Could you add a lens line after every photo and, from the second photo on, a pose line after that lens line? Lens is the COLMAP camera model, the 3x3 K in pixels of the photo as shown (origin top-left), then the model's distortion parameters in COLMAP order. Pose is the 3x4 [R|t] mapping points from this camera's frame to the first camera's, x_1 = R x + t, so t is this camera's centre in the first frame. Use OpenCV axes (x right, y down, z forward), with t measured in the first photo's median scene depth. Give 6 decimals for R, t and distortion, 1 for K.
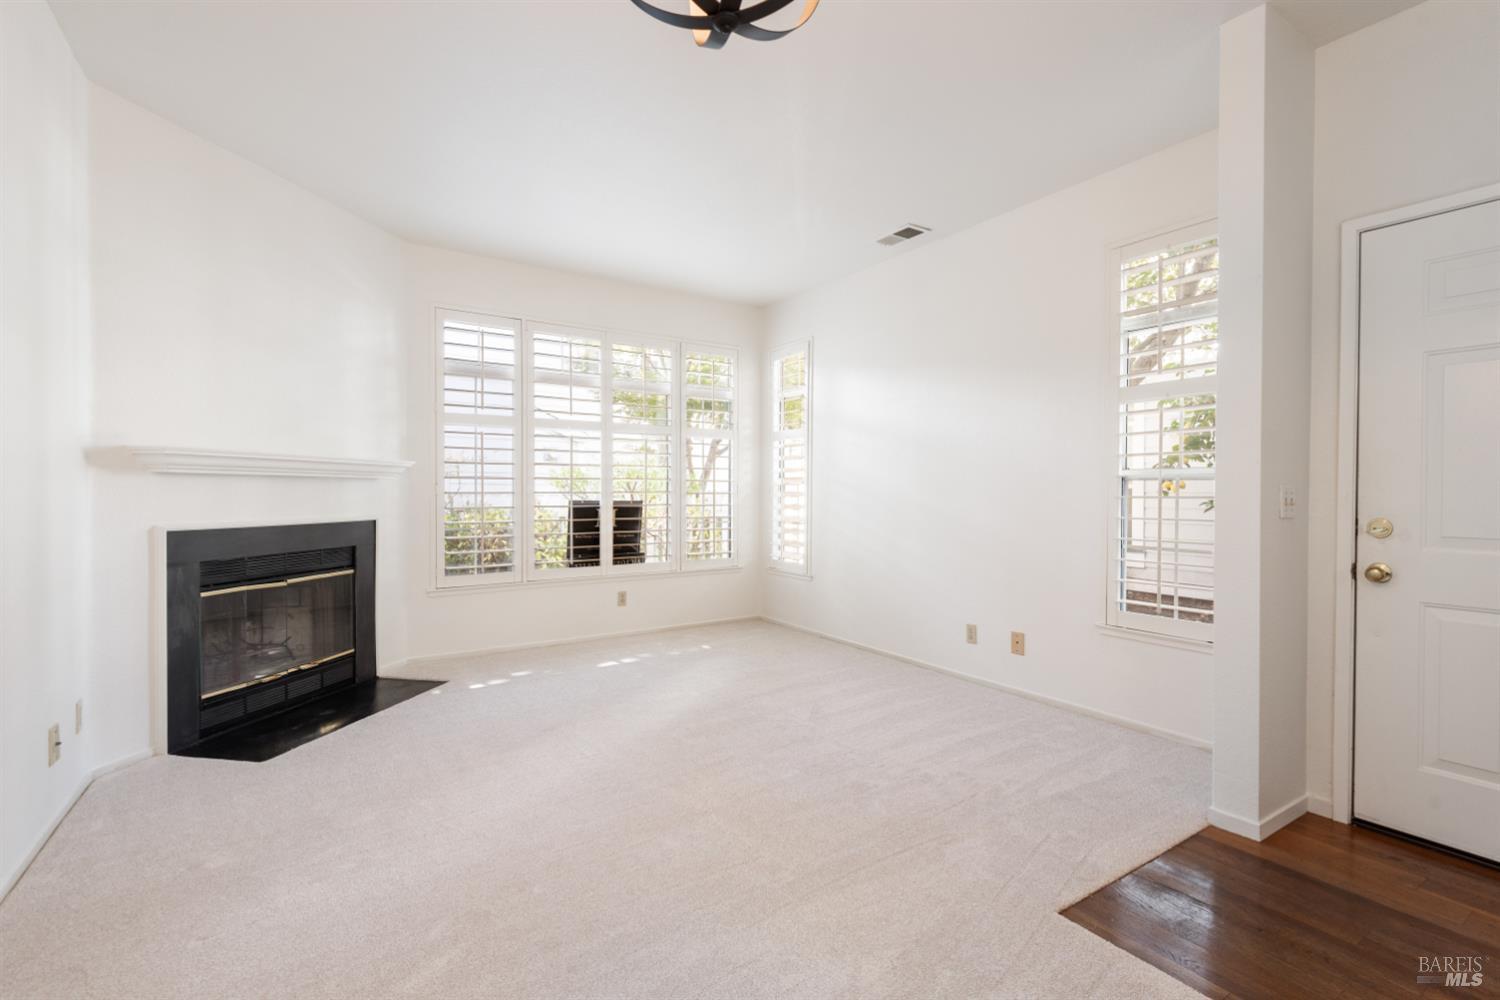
lens RADIAL K [[681.3, 0, 756.9], [0, 681.3, 491.0], [0, 0, 1]] dist [0.029404, -0.013340]
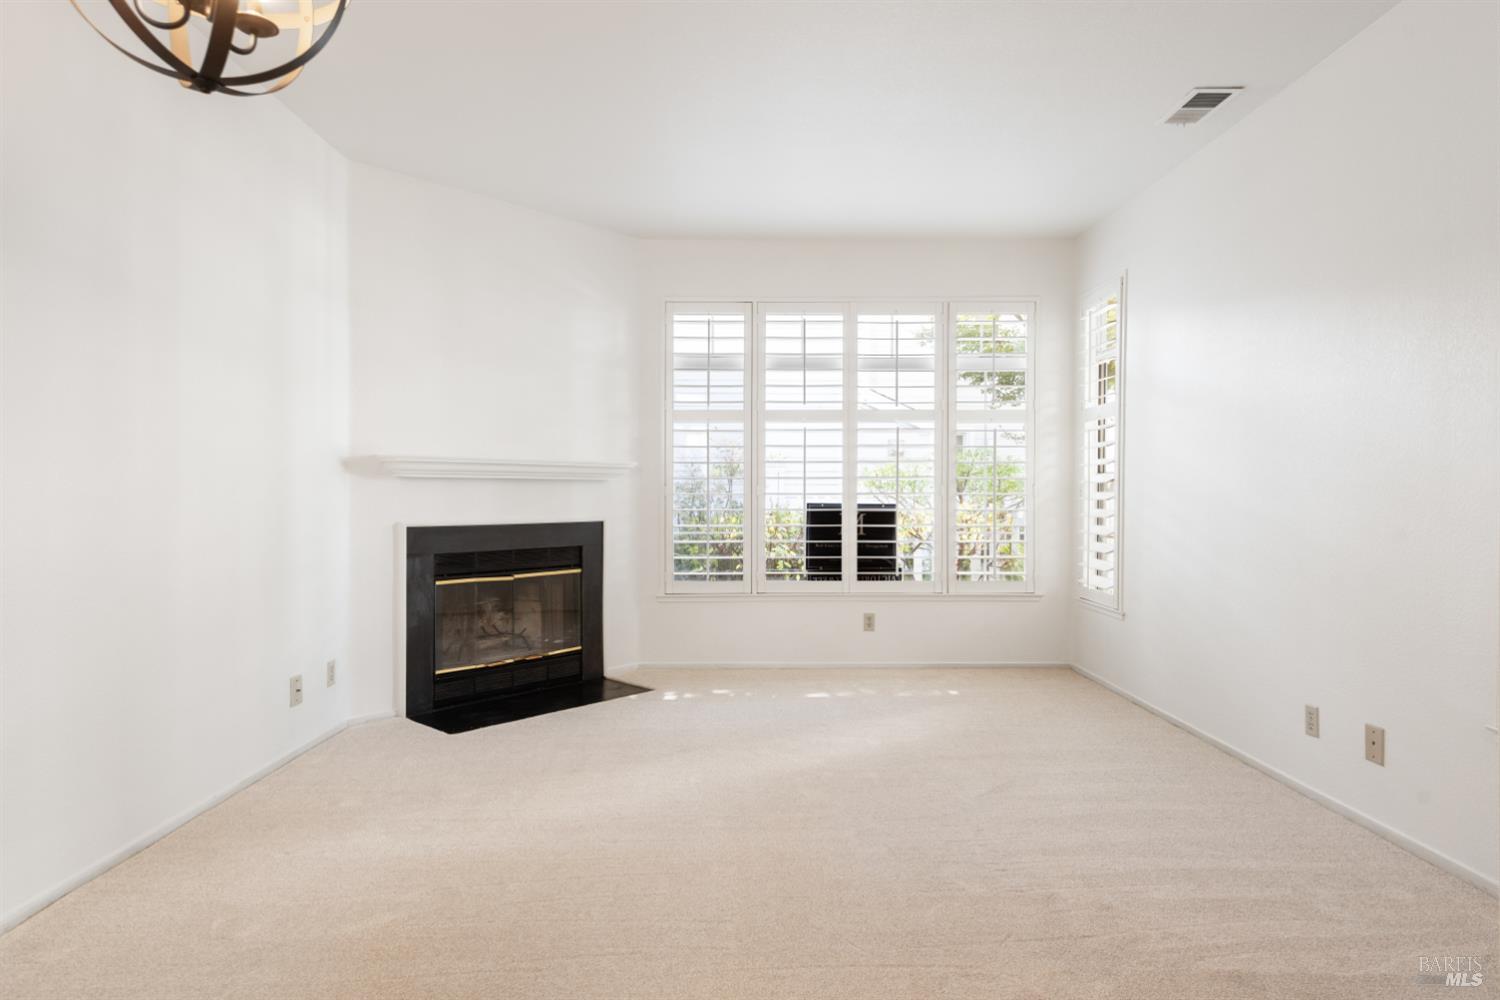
lens RADIAL K [[854.7, 0, 738.8], [0, 854.7, 486.6], [0, 0, 1]] dist [0.045020, -0.012175]
pose [[0.841353, -0.006072, -0.540452, 0.294908], [0.002204, 0.999967, -0.007804, 0.001675], [0.540482, 0.005375, 0.841339, 0.050612]]
